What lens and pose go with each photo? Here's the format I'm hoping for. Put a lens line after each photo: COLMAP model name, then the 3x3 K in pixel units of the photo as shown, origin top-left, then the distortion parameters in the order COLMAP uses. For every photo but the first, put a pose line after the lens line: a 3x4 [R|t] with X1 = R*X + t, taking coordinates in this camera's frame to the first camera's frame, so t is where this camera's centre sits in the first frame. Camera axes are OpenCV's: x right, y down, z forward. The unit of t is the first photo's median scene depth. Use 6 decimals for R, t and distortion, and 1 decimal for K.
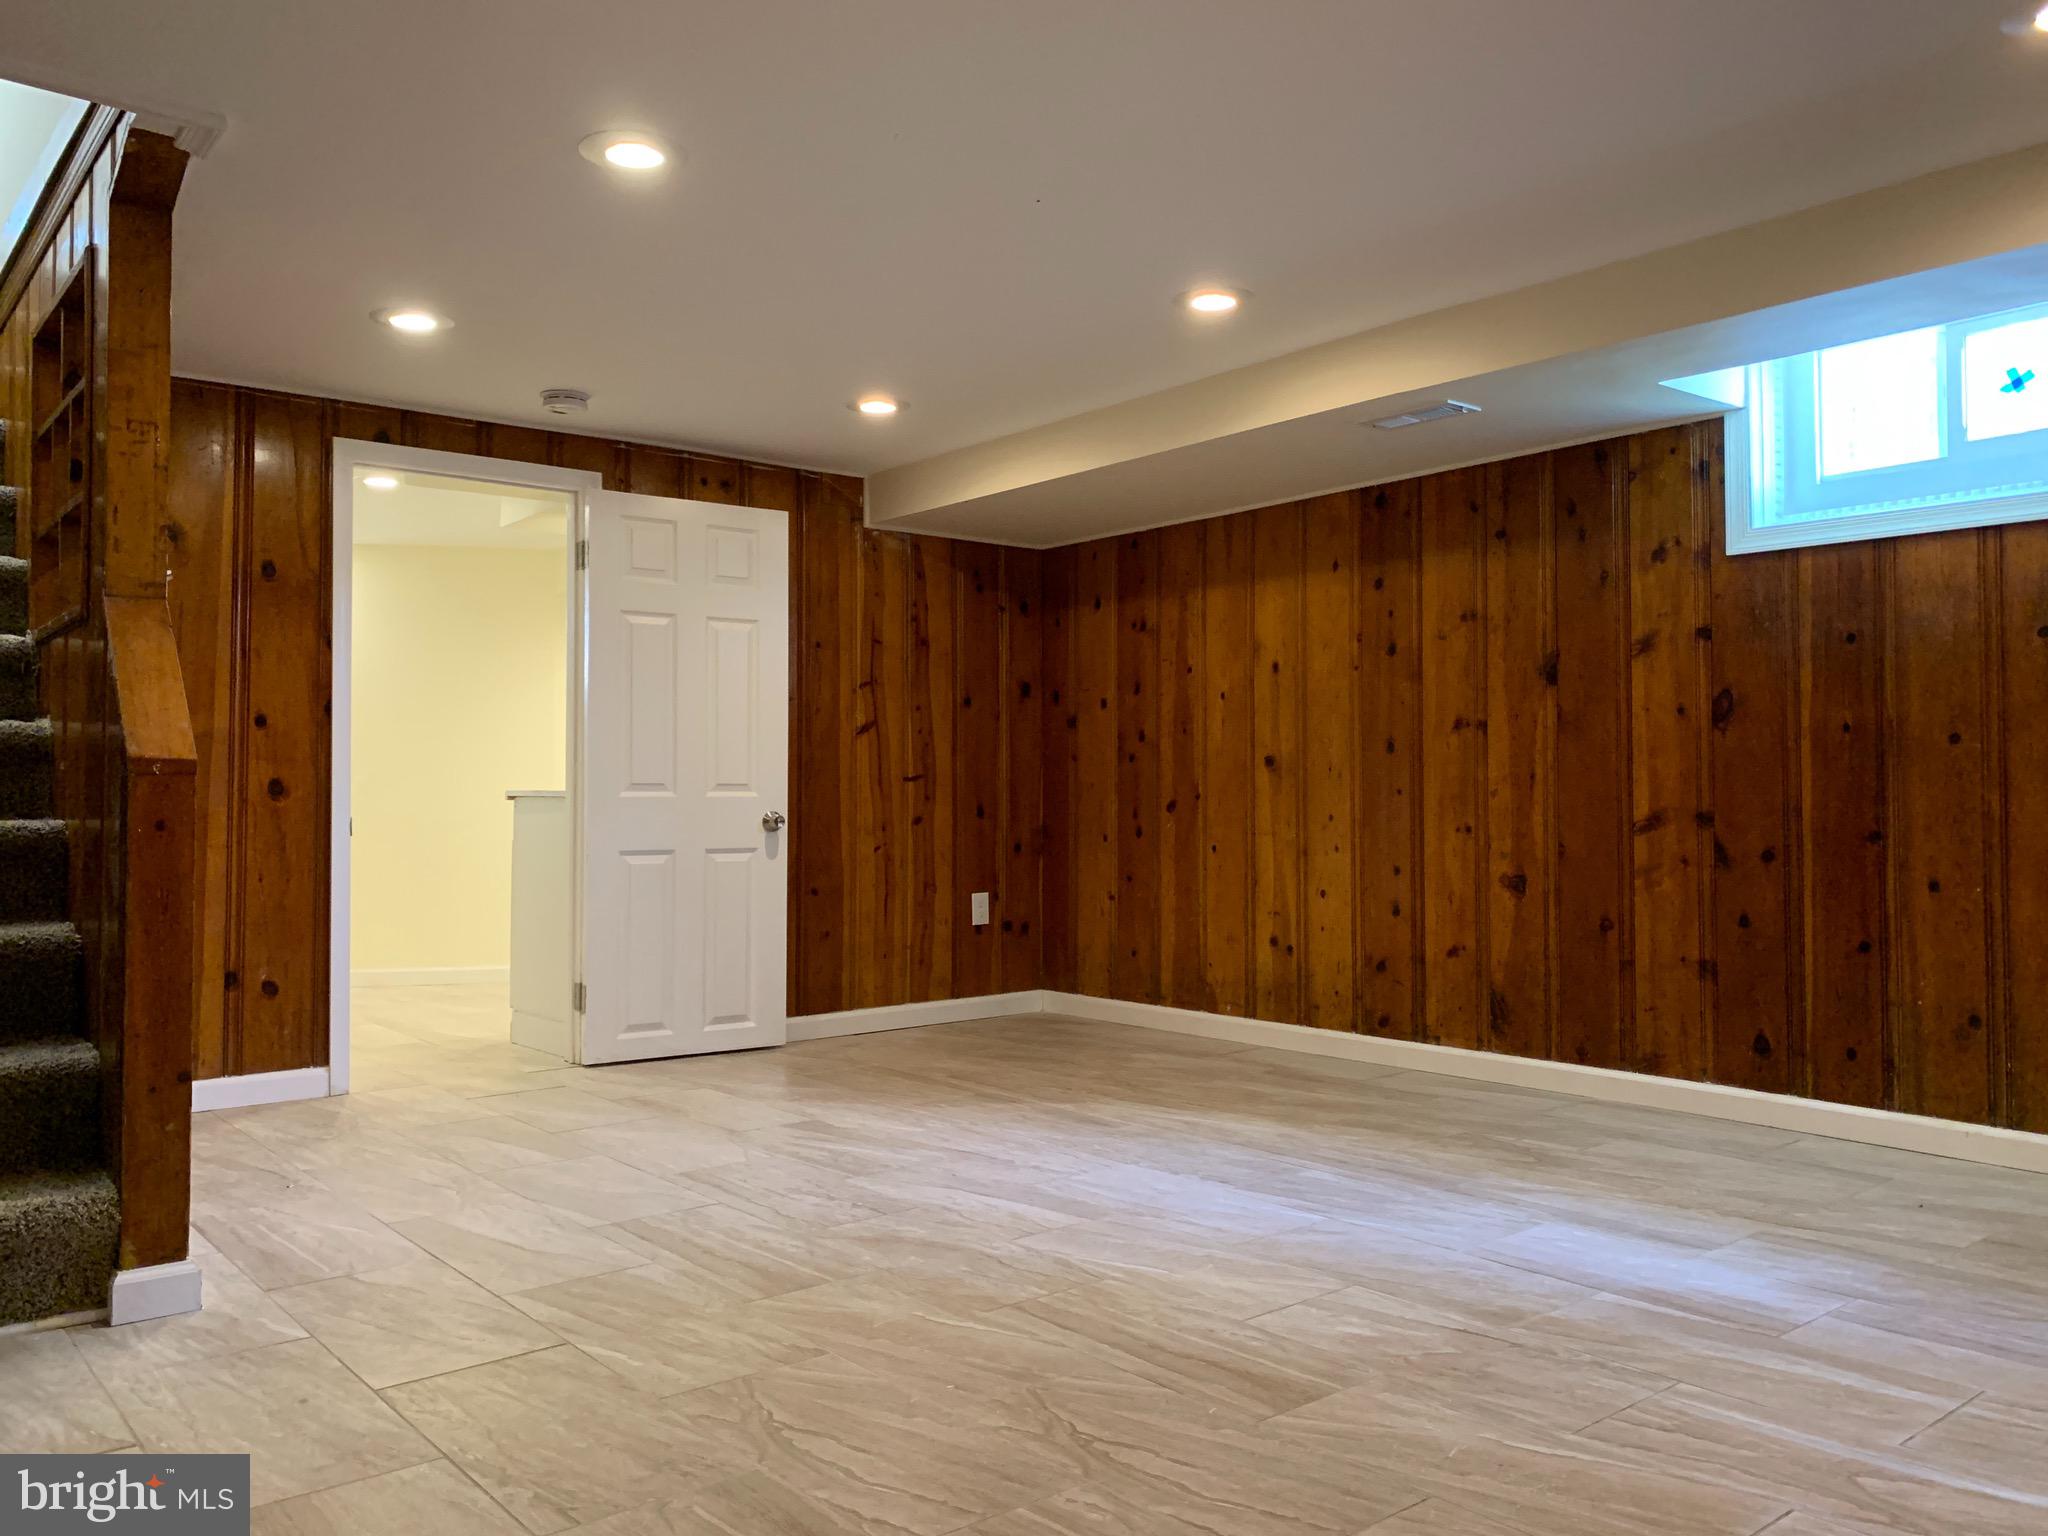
lens RADIAL K [[1548.5, 0, 1015.3], [0, 1548.5, 769.9], [0, 0, 1]] dist [0.038792, -0.053099]
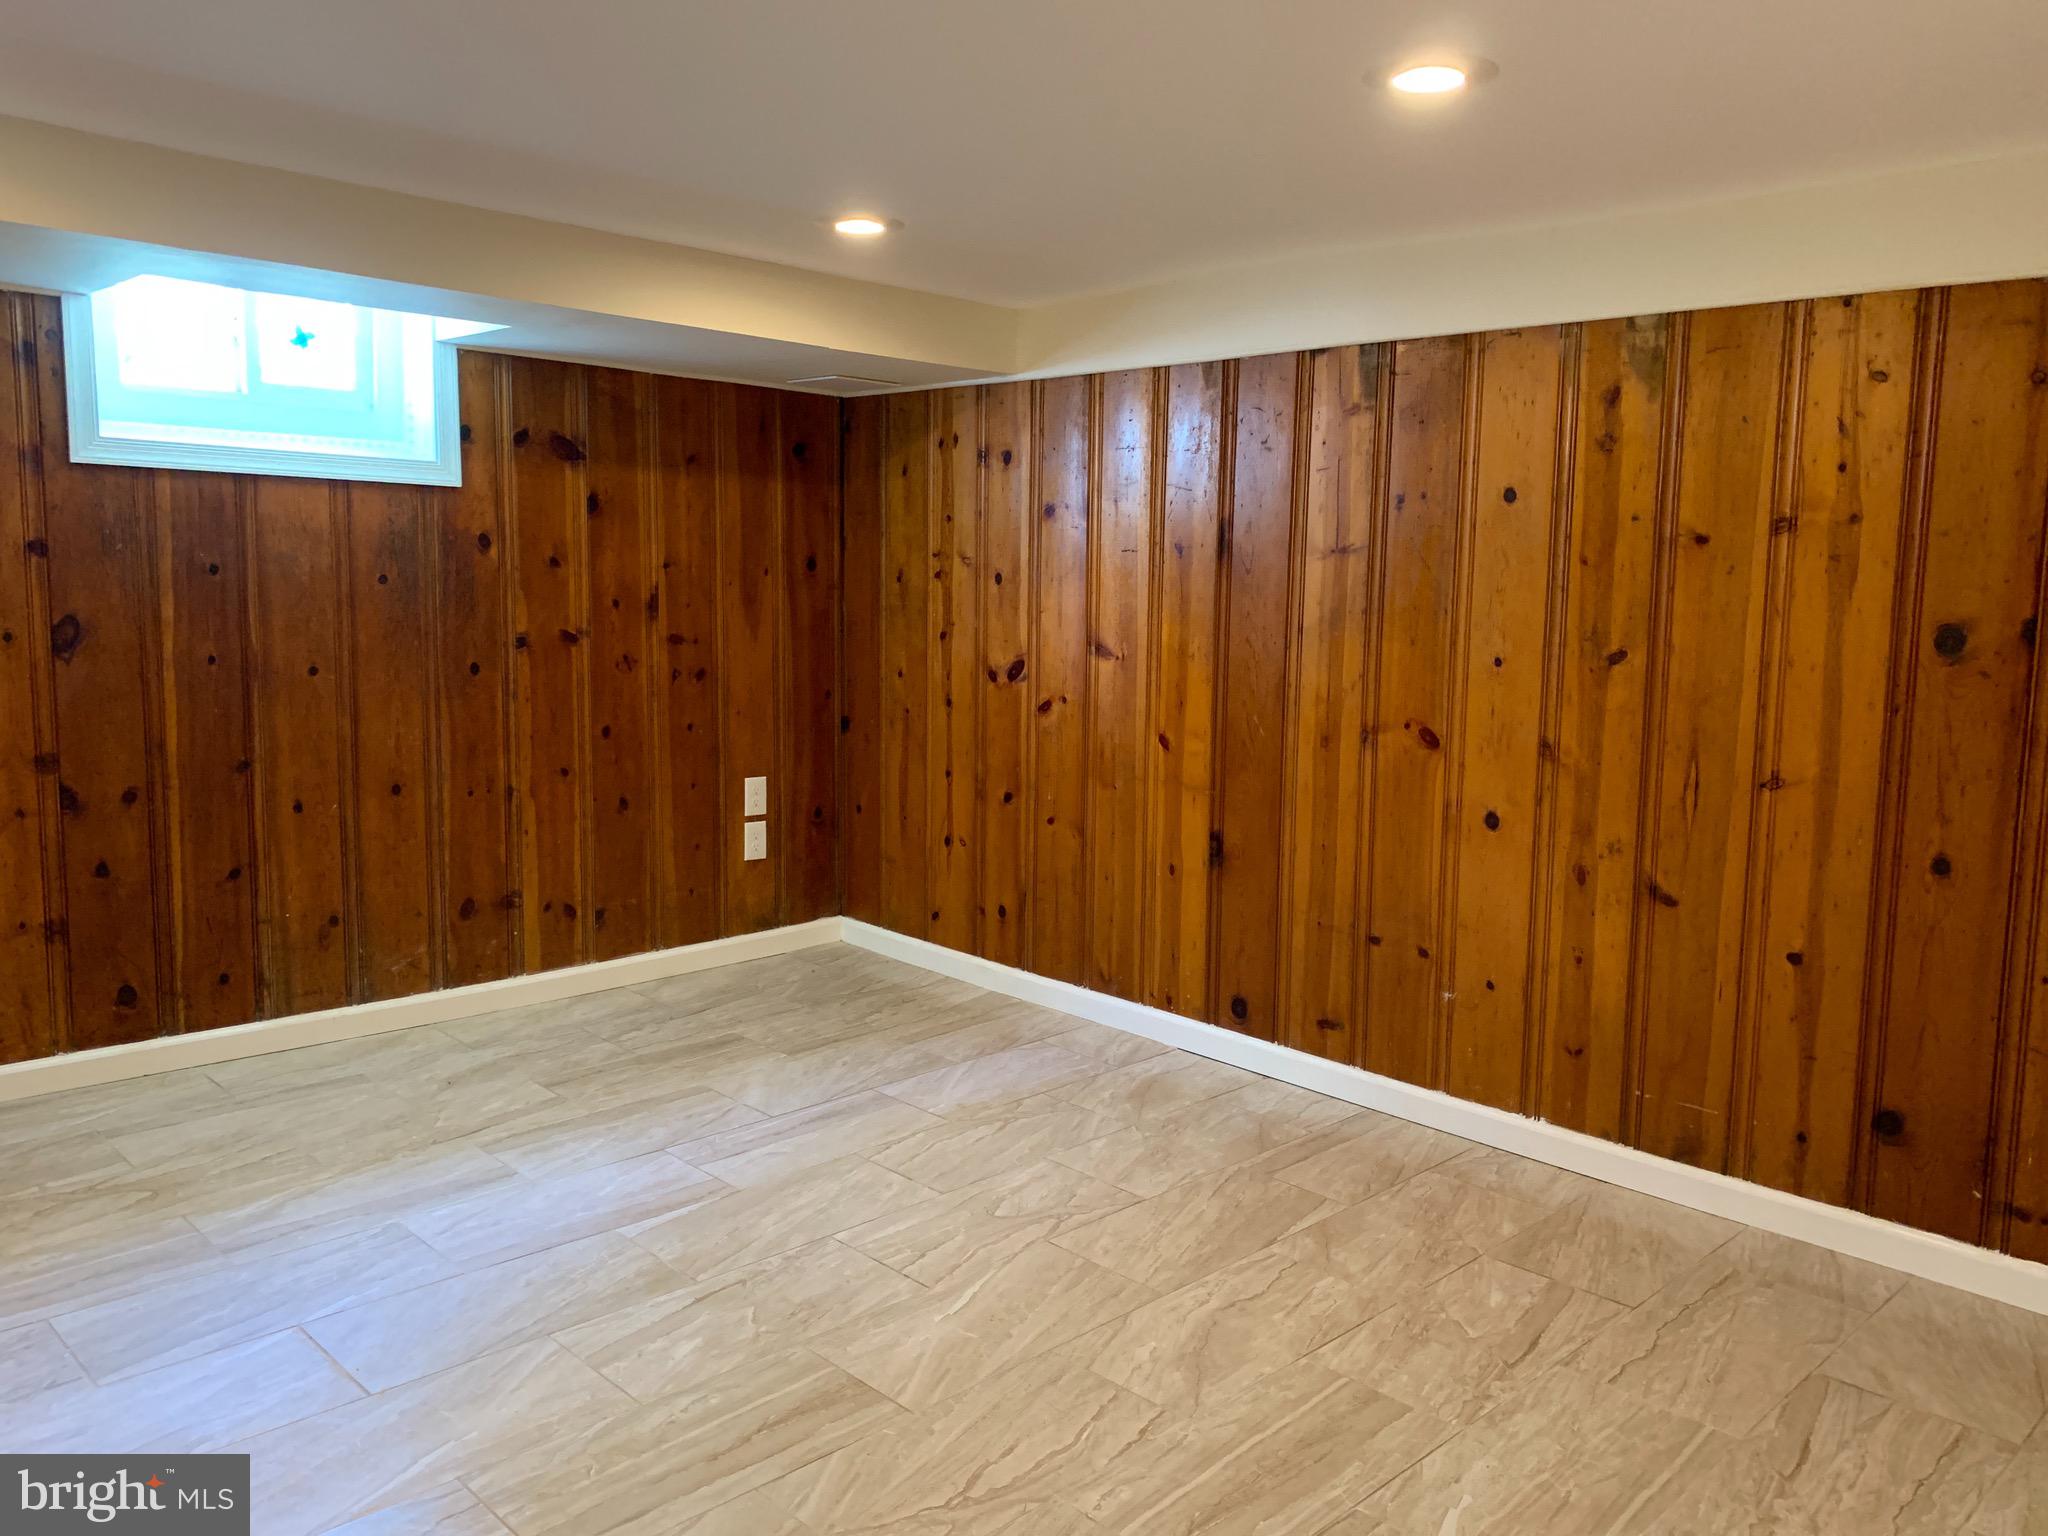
lens RADIAL K [[1548.5, 0, 1010.7], [0, 1548.5, 765.1], [0, 0, 1]] dist [0.038792, -0.053099]
pose [[-0.071243, -0.122991, 0.989847, -0.504914], [-0.037964, 0.991984, 0.120524, -0.101595], [-0.996736, -0.028992, -0.075341, 0.574698]]
